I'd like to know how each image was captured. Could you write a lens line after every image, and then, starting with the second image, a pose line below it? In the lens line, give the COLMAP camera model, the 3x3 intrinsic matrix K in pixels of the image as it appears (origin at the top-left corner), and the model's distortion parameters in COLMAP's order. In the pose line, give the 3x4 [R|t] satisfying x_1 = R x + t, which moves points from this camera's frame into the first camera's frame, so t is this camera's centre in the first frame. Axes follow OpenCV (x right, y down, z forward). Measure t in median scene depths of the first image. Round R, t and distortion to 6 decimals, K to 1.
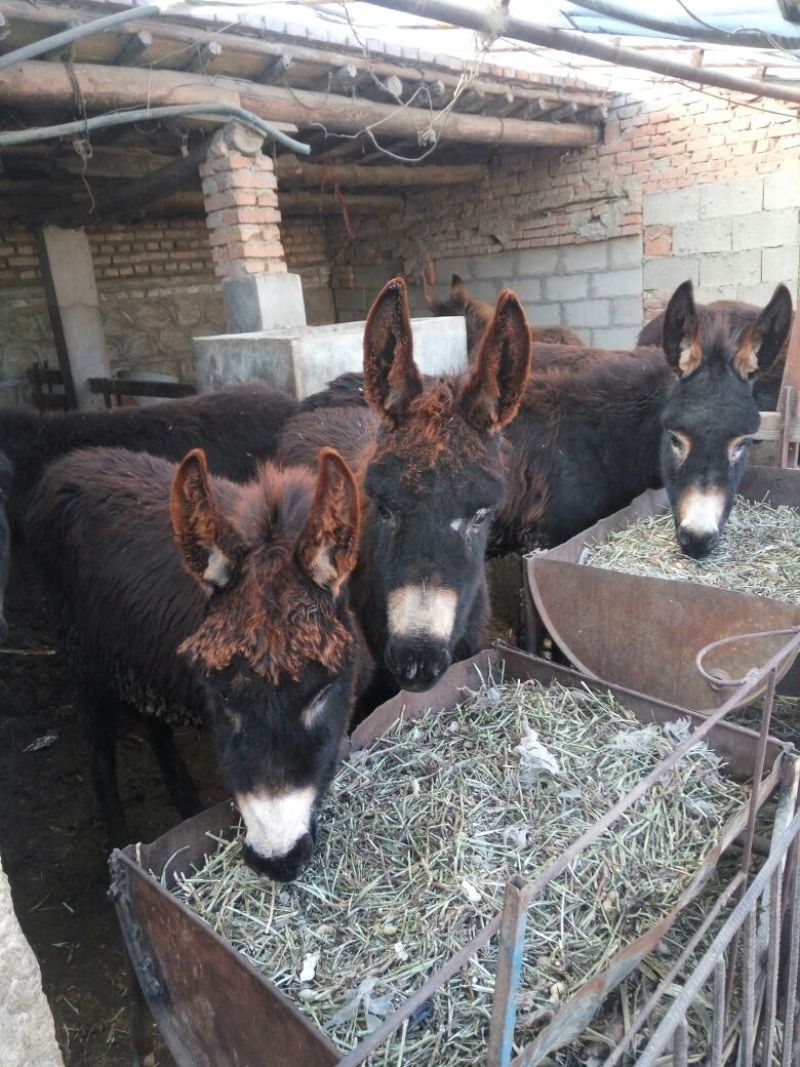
lens RADIAL K [[840.9, 0, 400.0], [0, 840.9, 533.5], [0, 0, 1]] dist [0.072034, -0.117046]
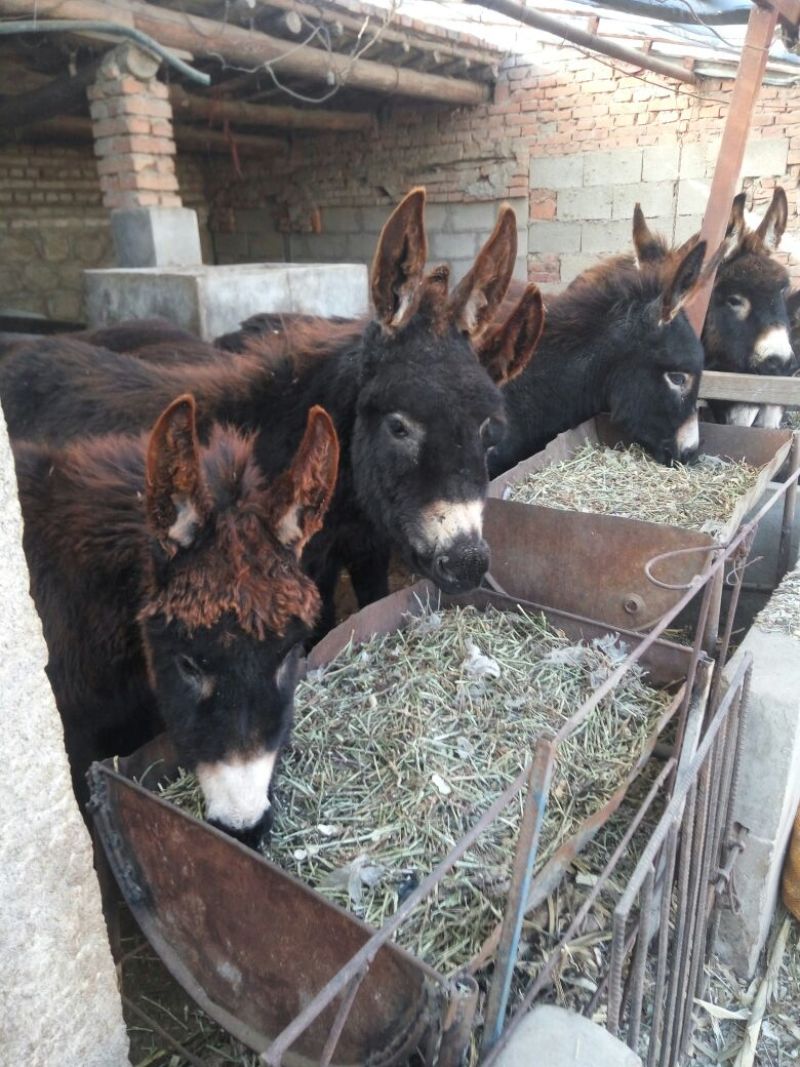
lens RADIAL K [[839.1, 0, 417.0], [0, 839.1, 537.6], [0, 0, 1]] dist [0.061528, -0.108159]
pose [[0.985262, 0.003629, 0.171014, -0.090298], [-0.012748, 0.998552, 0.052254, 0.032785], [-0.170577, -0.053664, 0.983882, -0.029090]]
